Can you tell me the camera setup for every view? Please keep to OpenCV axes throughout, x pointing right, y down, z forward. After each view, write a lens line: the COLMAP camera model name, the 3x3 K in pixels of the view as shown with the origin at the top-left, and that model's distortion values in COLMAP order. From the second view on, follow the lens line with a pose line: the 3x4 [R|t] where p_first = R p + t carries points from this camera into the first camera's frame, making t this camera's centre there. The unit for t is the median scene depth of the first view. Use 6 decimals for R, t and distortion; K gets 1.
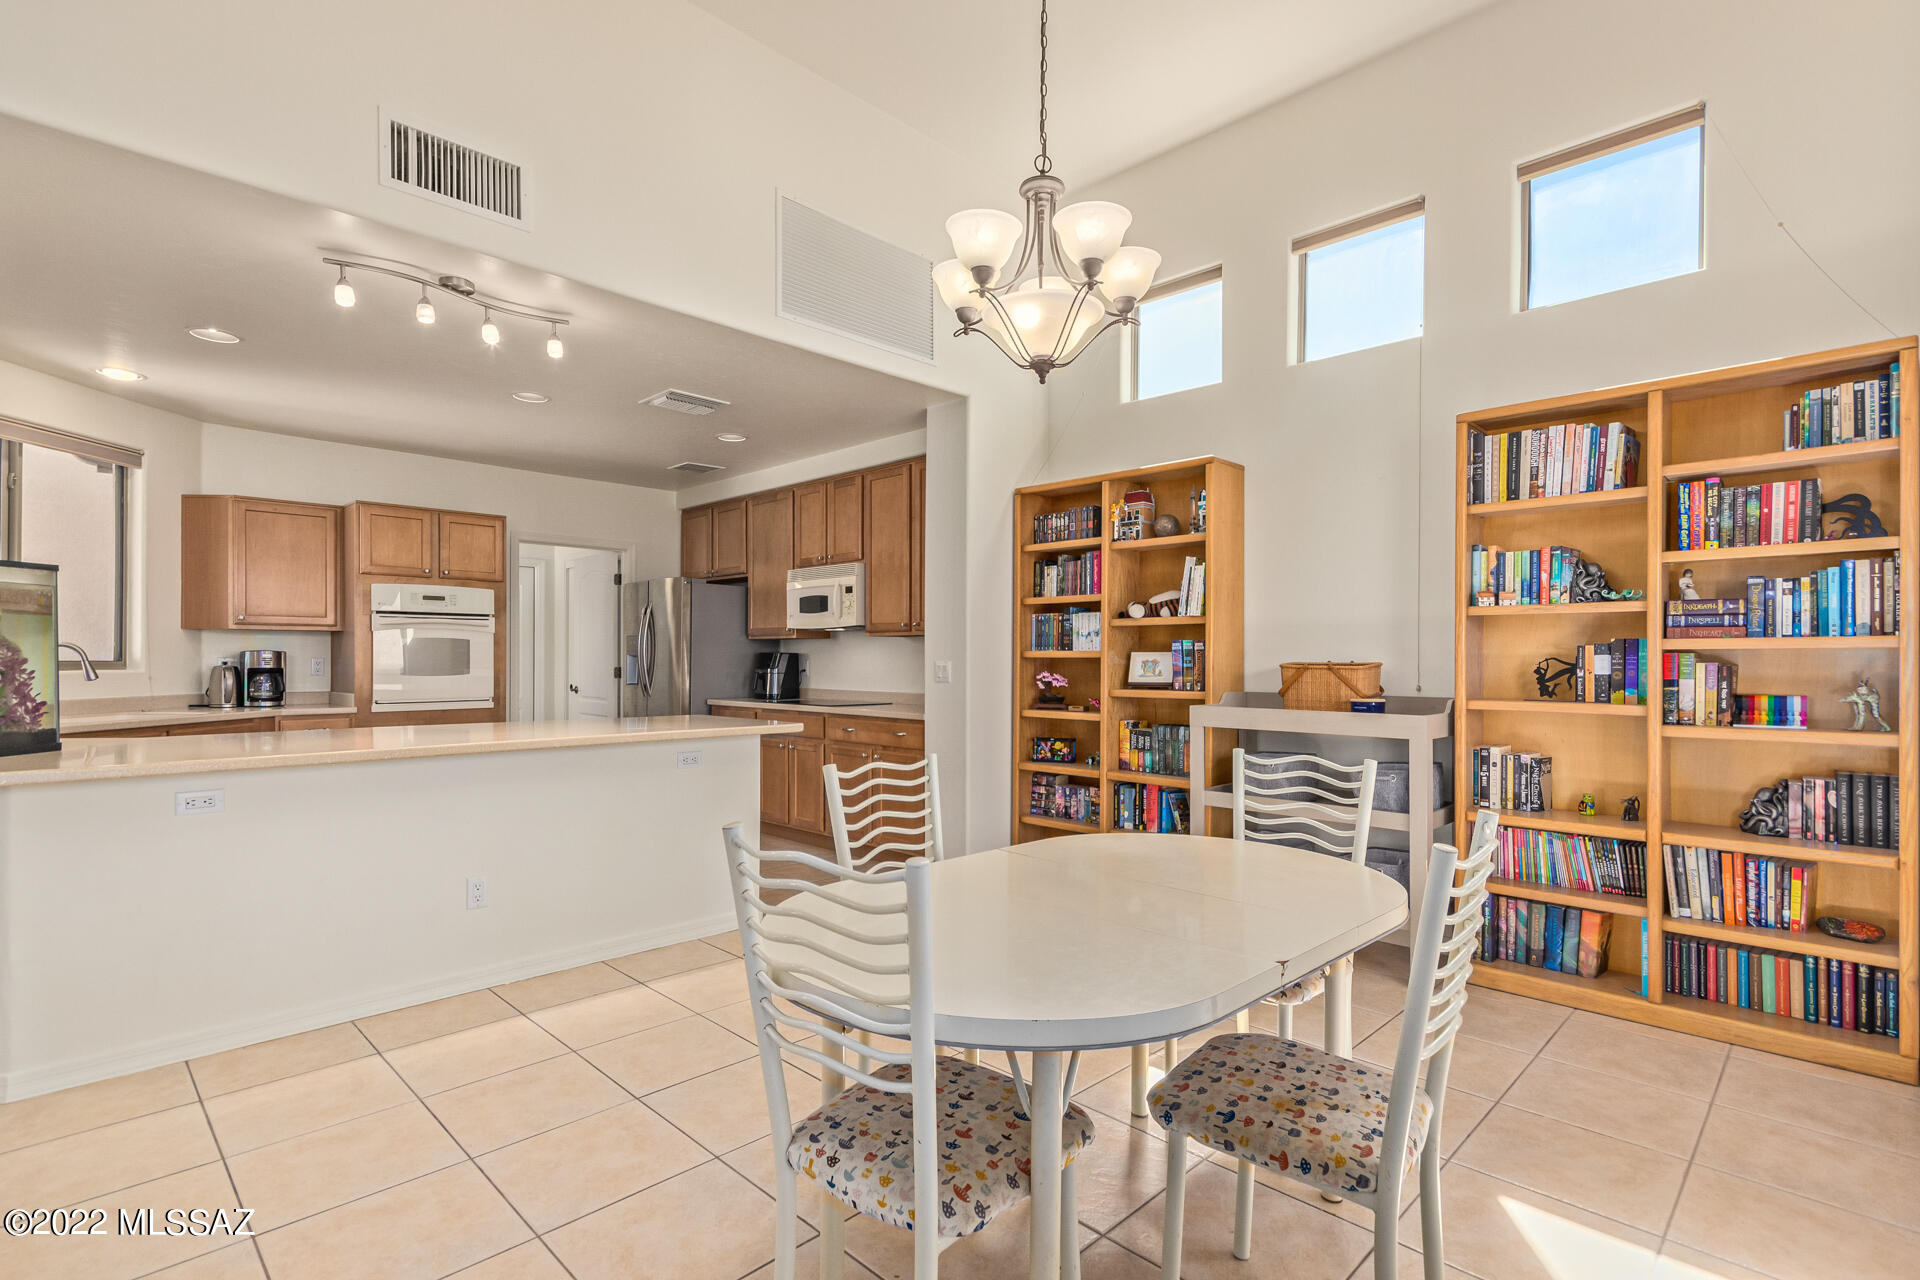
lens RADIAL K [[908.1, 0, 962.8], [0, 908.1, 658.2], [0, 0, 1]] dist [0.003010, 0.000248]
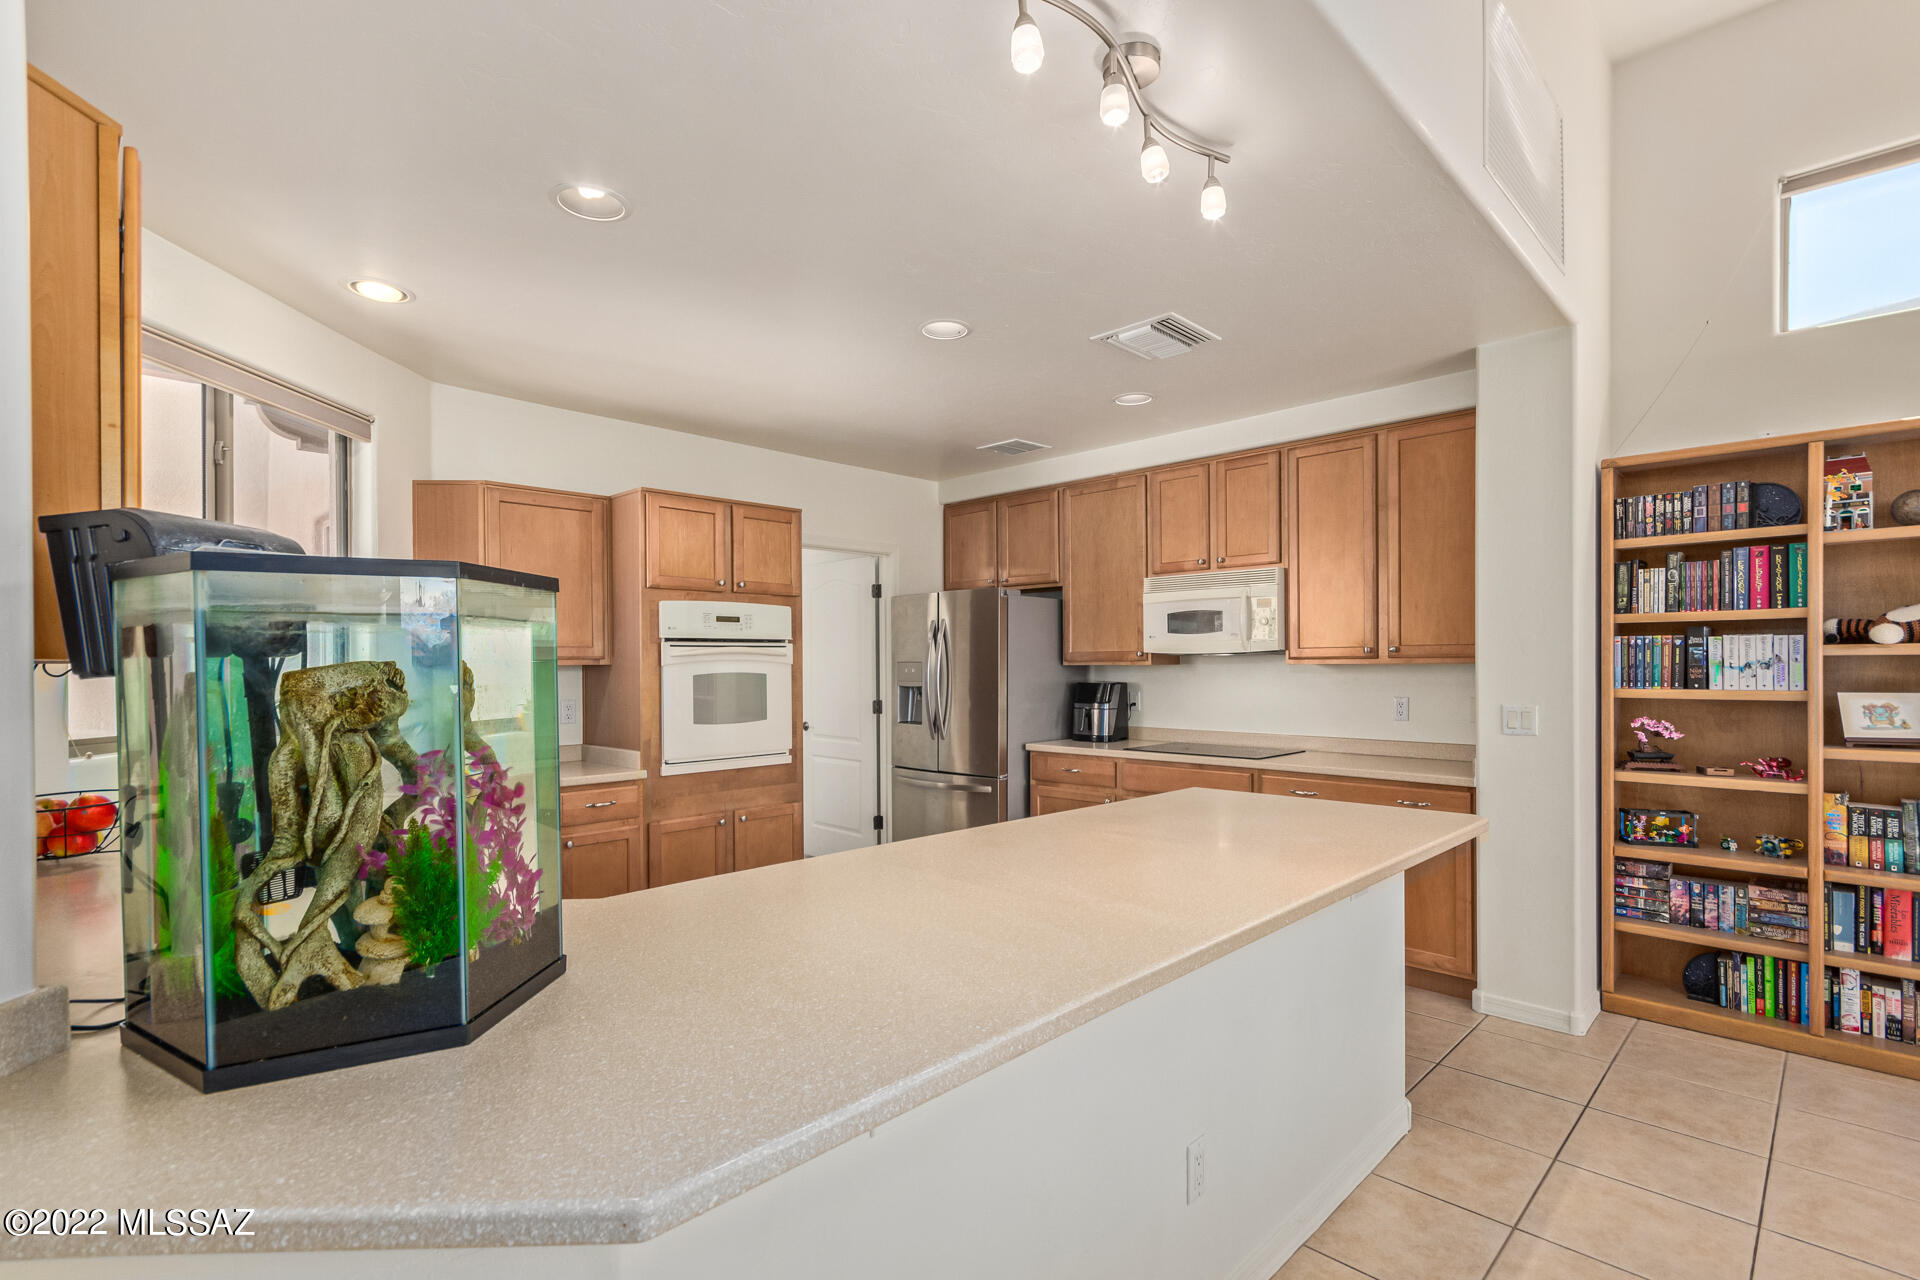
lens RADIAL K [[888.8, 0, 961.1], [0, 888.8, 669.8], [0, 0, 1]] dist [0.005659, -0.001172]
pose [[0.999960, -0.008888, 0.000659, -0.459001], [0.008884, 0.999938, 0.006662, -0.032856], [-0.000718, -0.006656, 0.999978, 0.316516]]
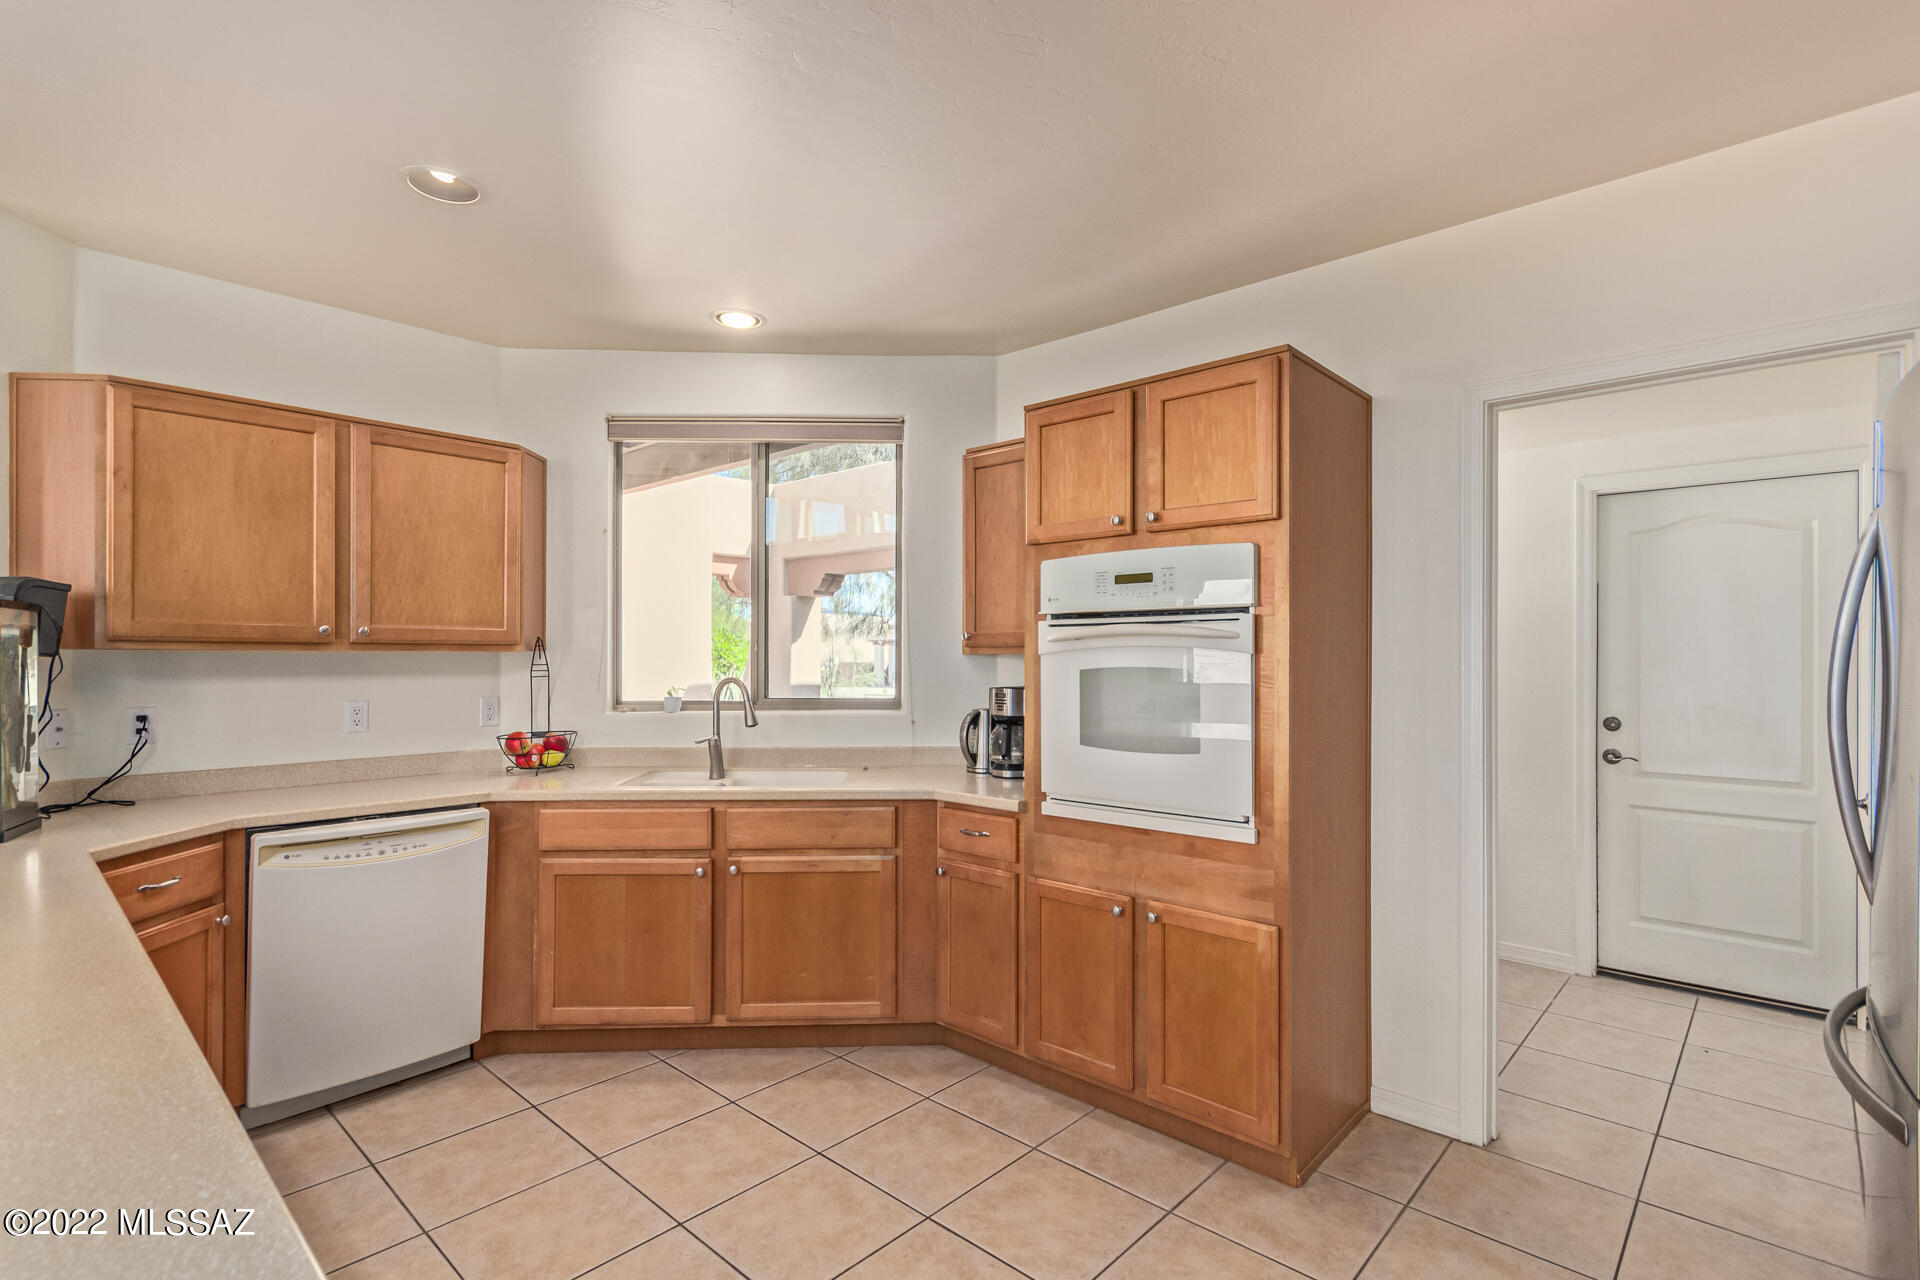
lens RADIAL K [[908.1, 0, 959.9], [0, 908.1, 656.0], [0, 0, 1]] dist [0.003010, 0.000248]
pose [[0.034769, -0.001802, -0.999394, -0.159636], [-0.001637, 0.999997, -0.001860, -0.031718], [0.999394, 0.001701, 0.034766, 1.051798]]
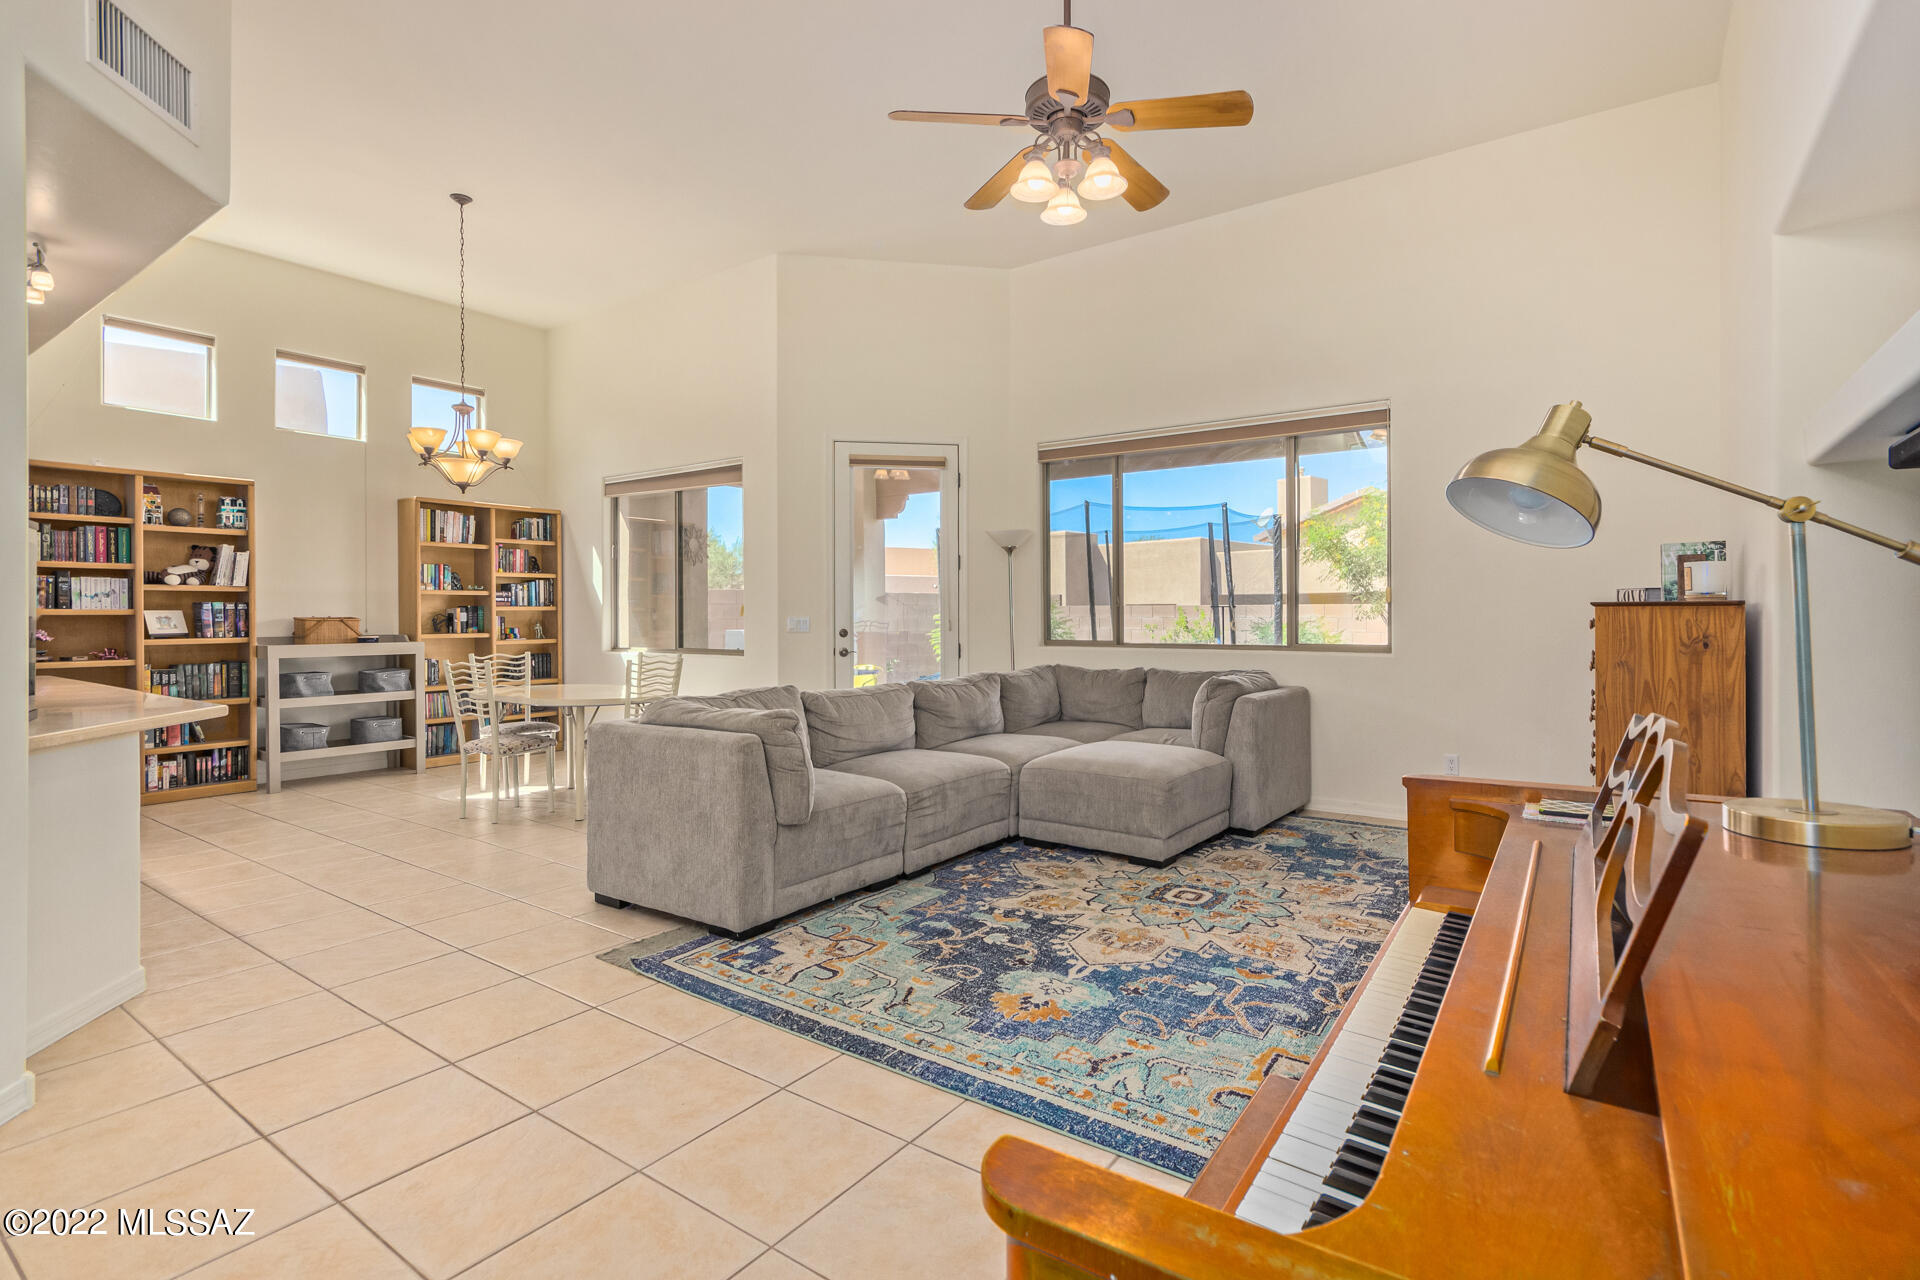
lens RADIAL K [[908.1, 0, 989.0], [0, 908.1, 616.6], [0, 0, 1]] dist [0.003010, 0.000248]
pose [[-0.168510, -0.006176, 0.985681, -1.231152], [0.001041, 0.999979, 0.006444, -0.004717], [-0.985699, 0.002112, -0.168500, 0.043641]]
